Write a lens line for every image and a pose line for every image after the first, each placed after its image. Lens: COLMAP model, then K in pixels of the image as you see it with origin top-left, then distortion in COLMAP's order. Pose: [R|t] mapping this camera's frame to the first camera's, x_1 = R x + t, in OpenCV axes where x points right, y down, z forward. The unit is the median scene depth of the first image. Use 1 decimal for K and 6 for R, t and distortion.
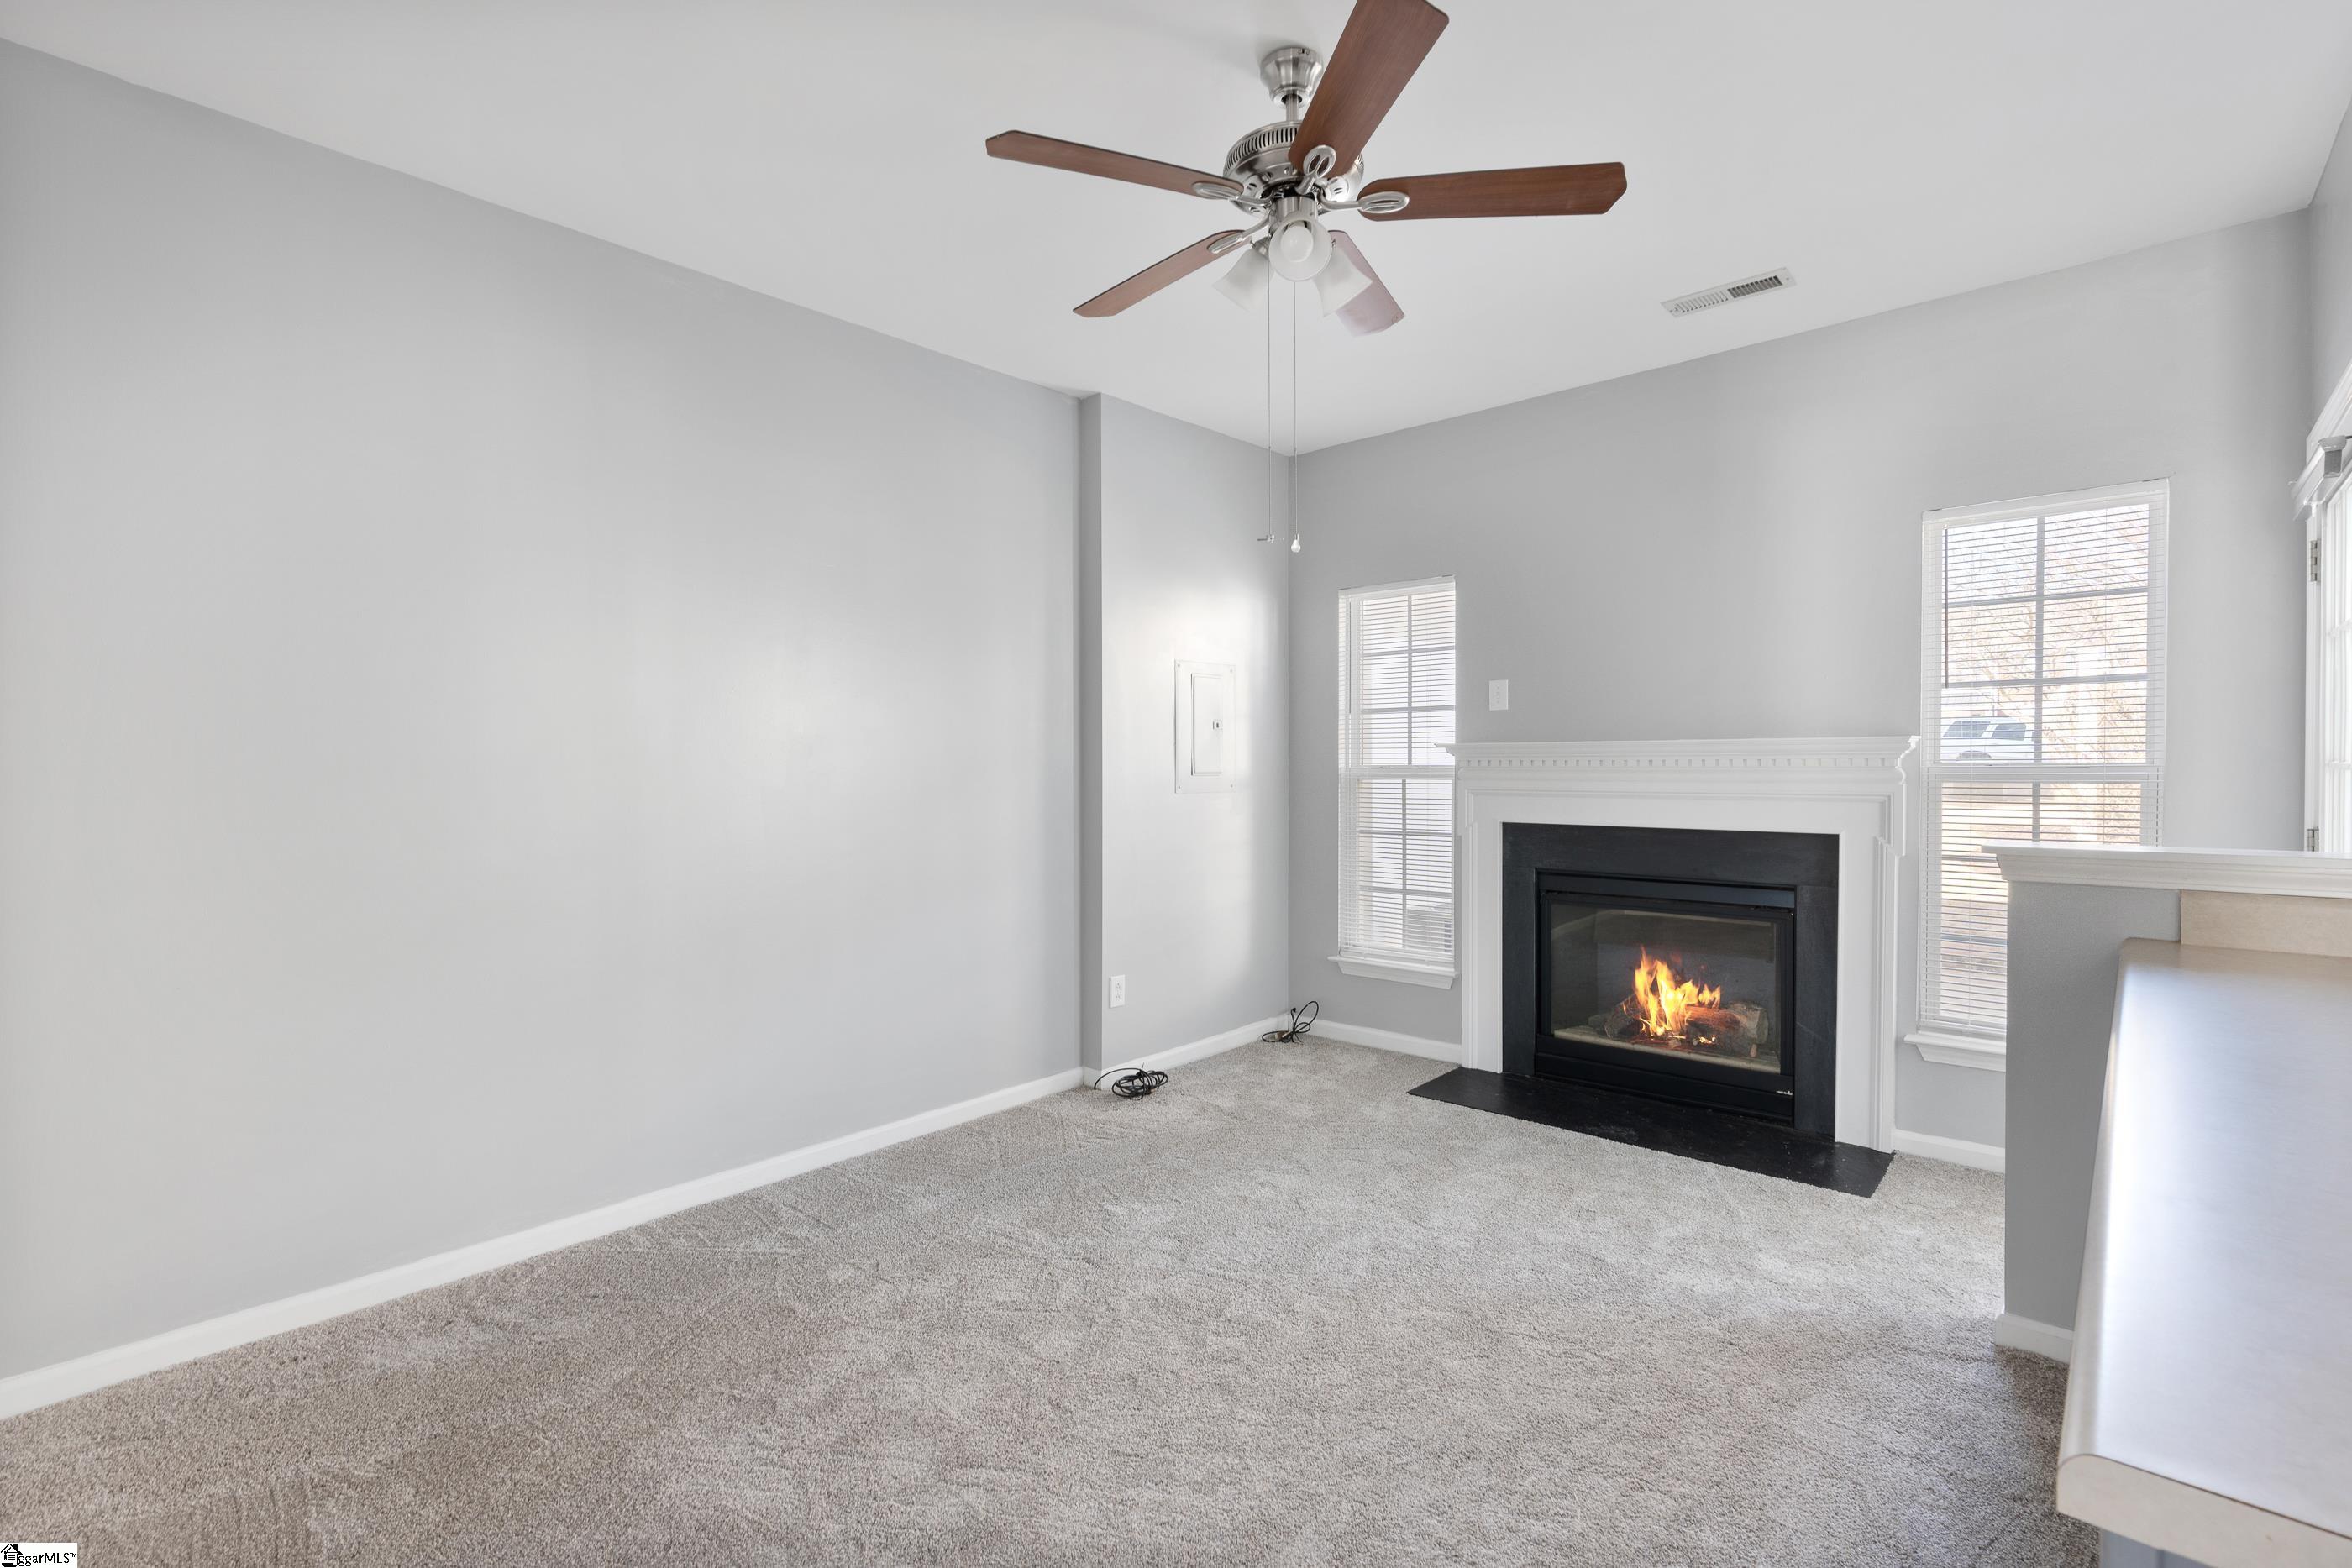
lens RADIAL K [[1081.7, 0, 1176.0], [0, 1081.7, 784.0], [0, 0, 1]] dist [0.000798, 0.000767]
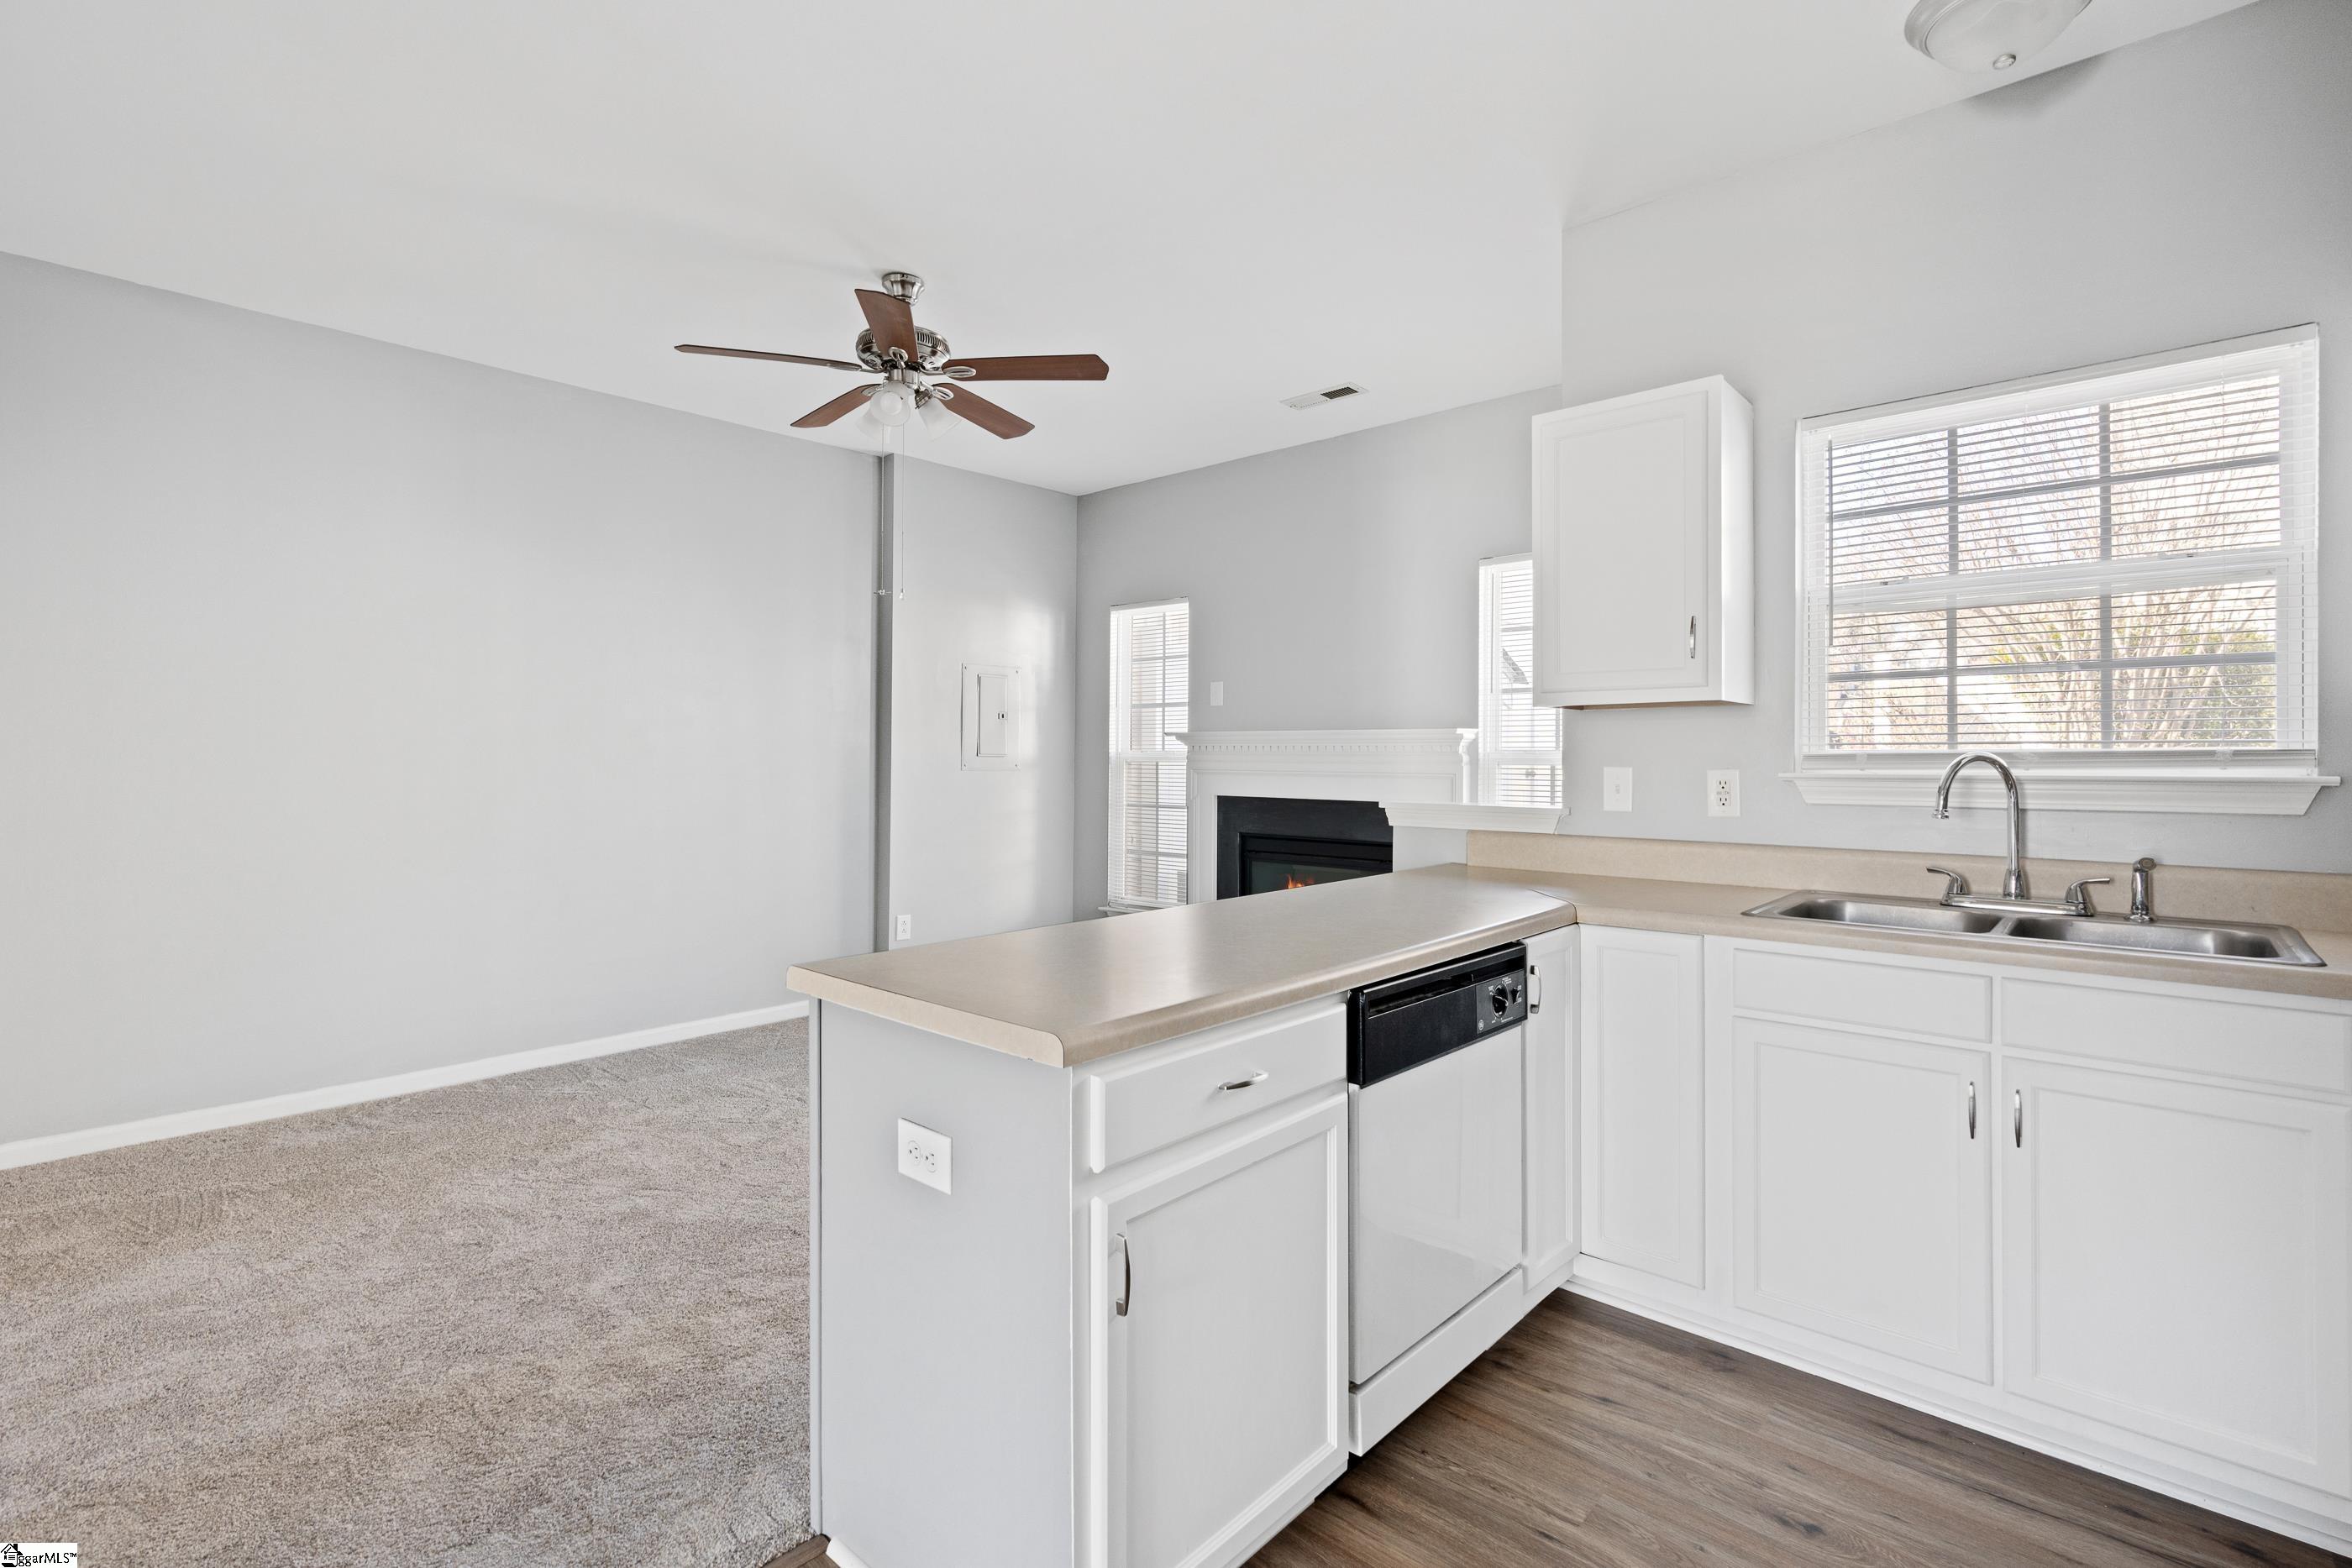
lens RADIAL K [[1092.7, 0, 1164.0], [0, 1092.7, 757.5], [0, 0, 1]] dist [0.003474, 0.000398]
pose [[0.999930, 0.010335, -0.005693, 0.290810], [-0.010424, 0.999820, -0.015855, 0.013619], [0.005528, 0.015913, 0.999858, -0.305379]]
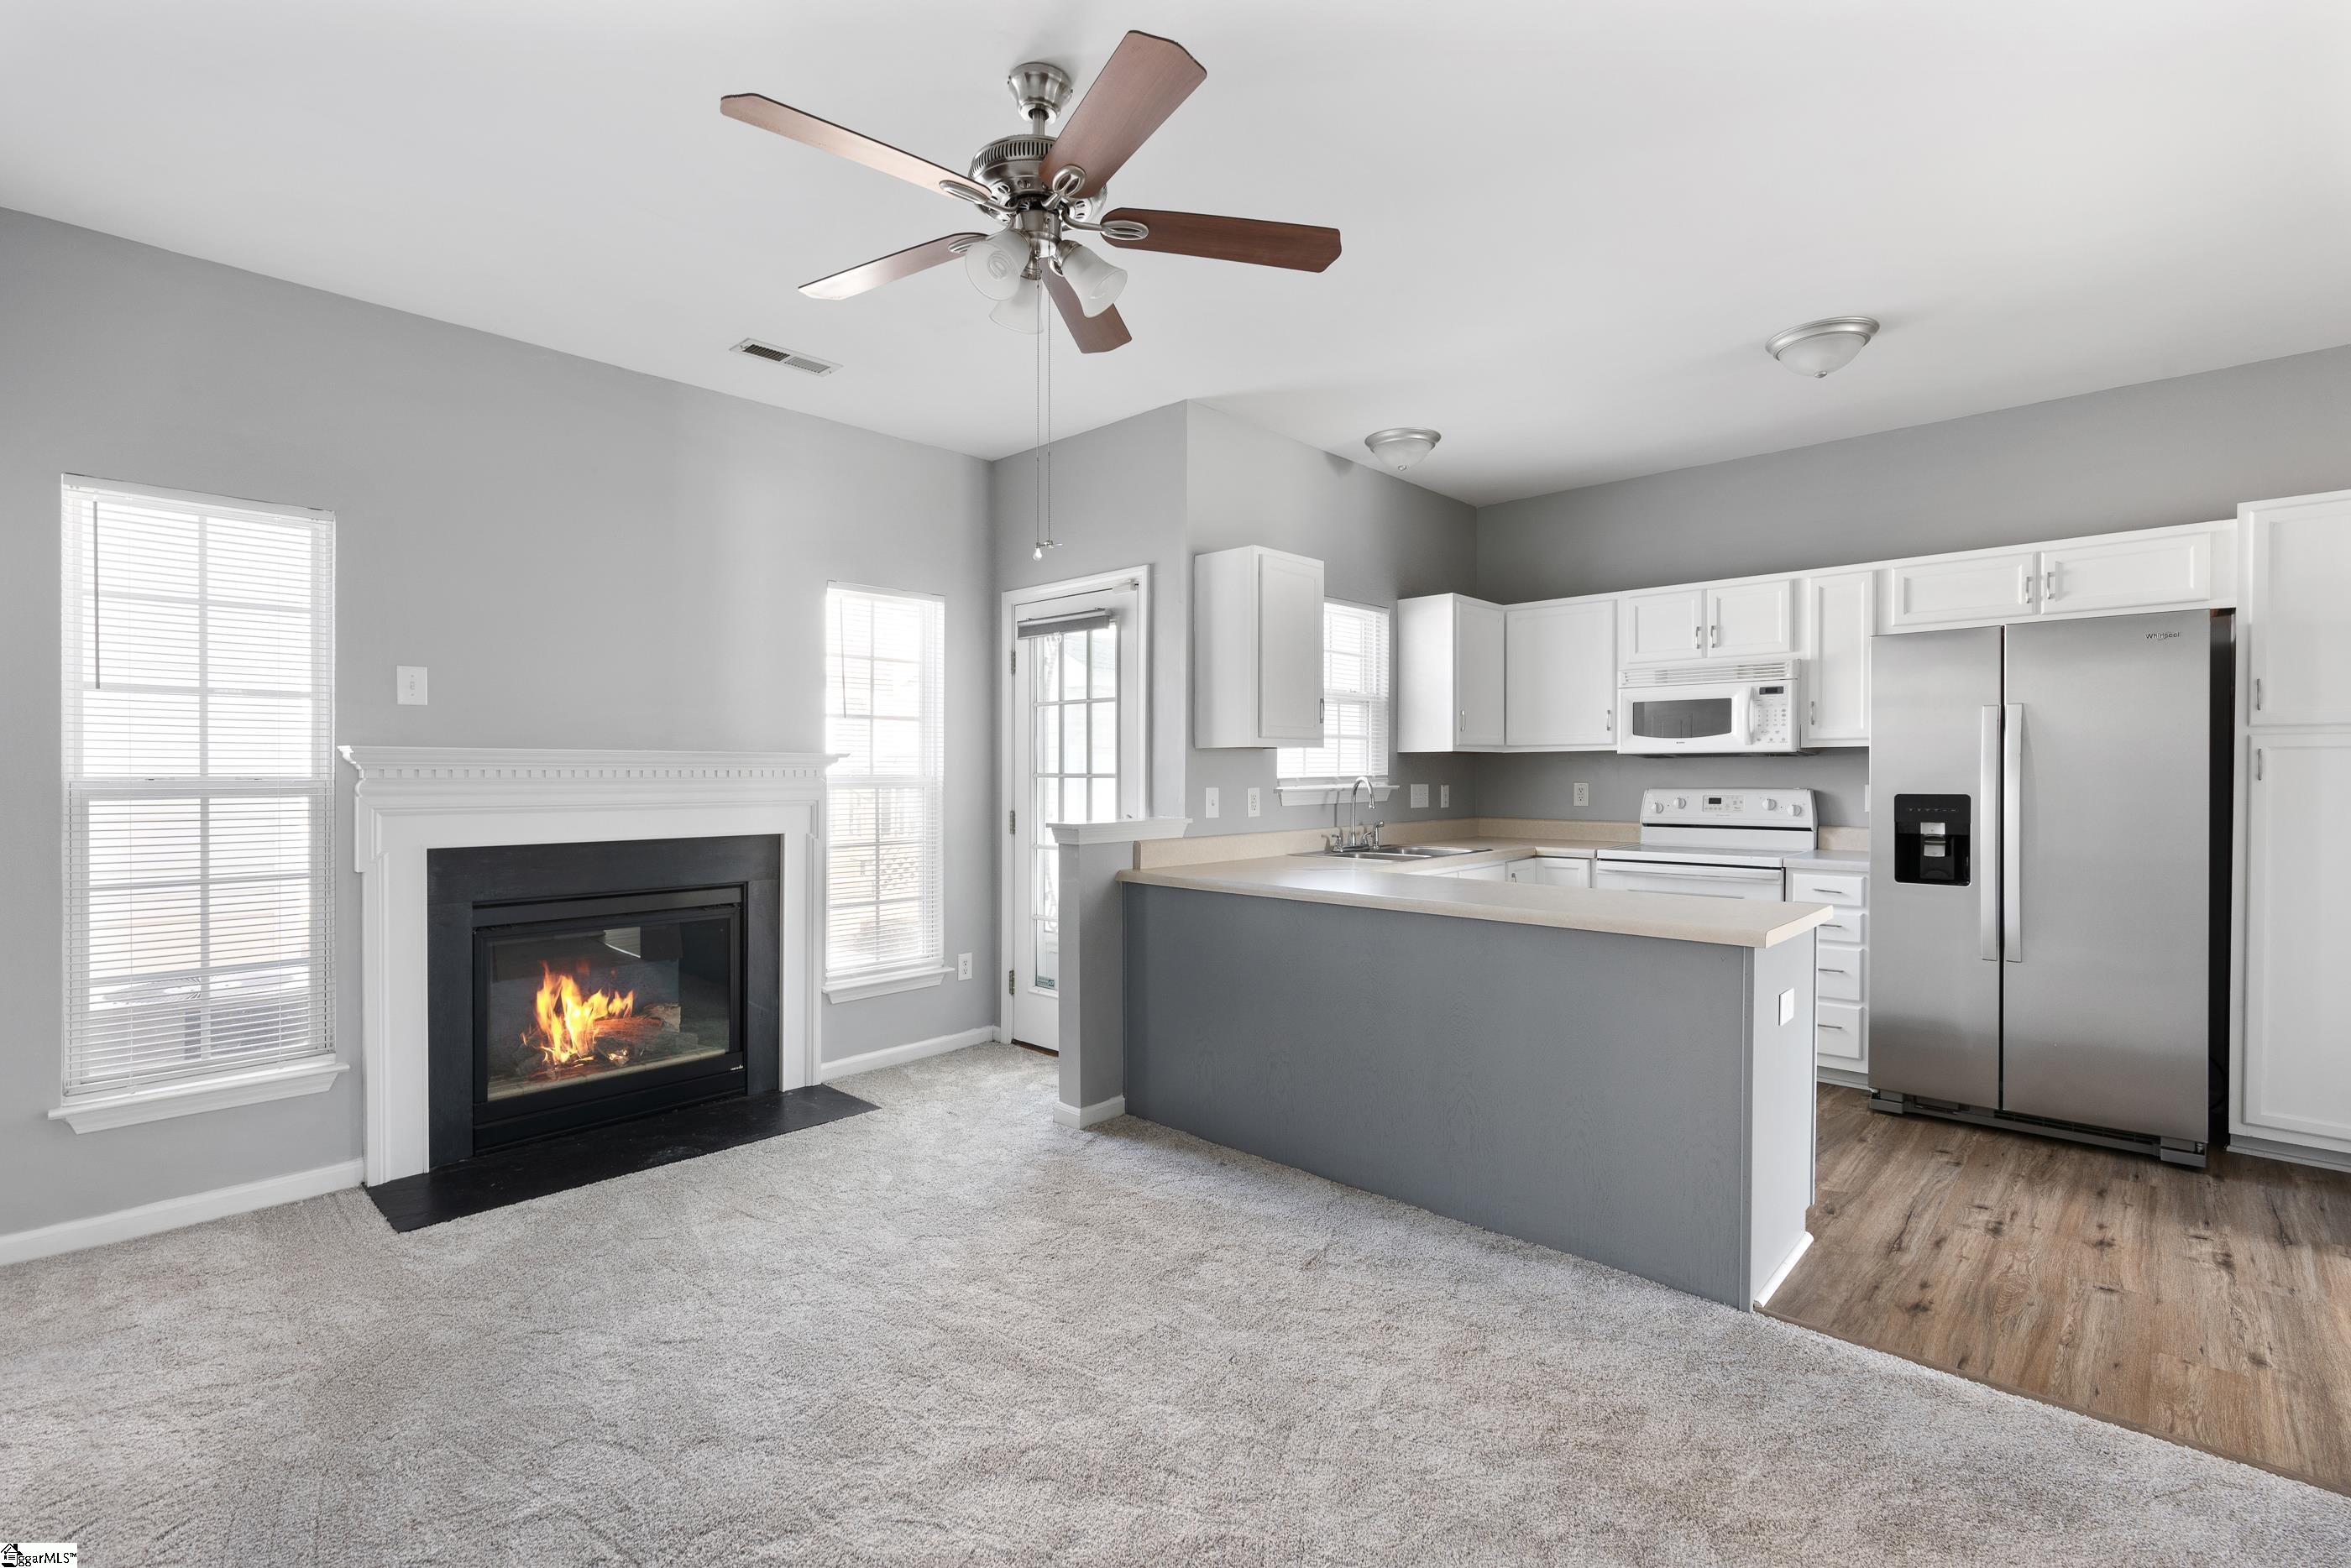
lens RADIAL K [[1081.2, 0, 1175.5], [0, 1081.2, 784.0], [0, 0, 1]] dist [0.000798, 0.000767]
pose [[0.014454, -0.005361, 0.999881, -0.556638], [0.019174, 0.999803, 0.005084, -0.006359], [-0.999712, 0.019098, 0.014554, 0.528041]]
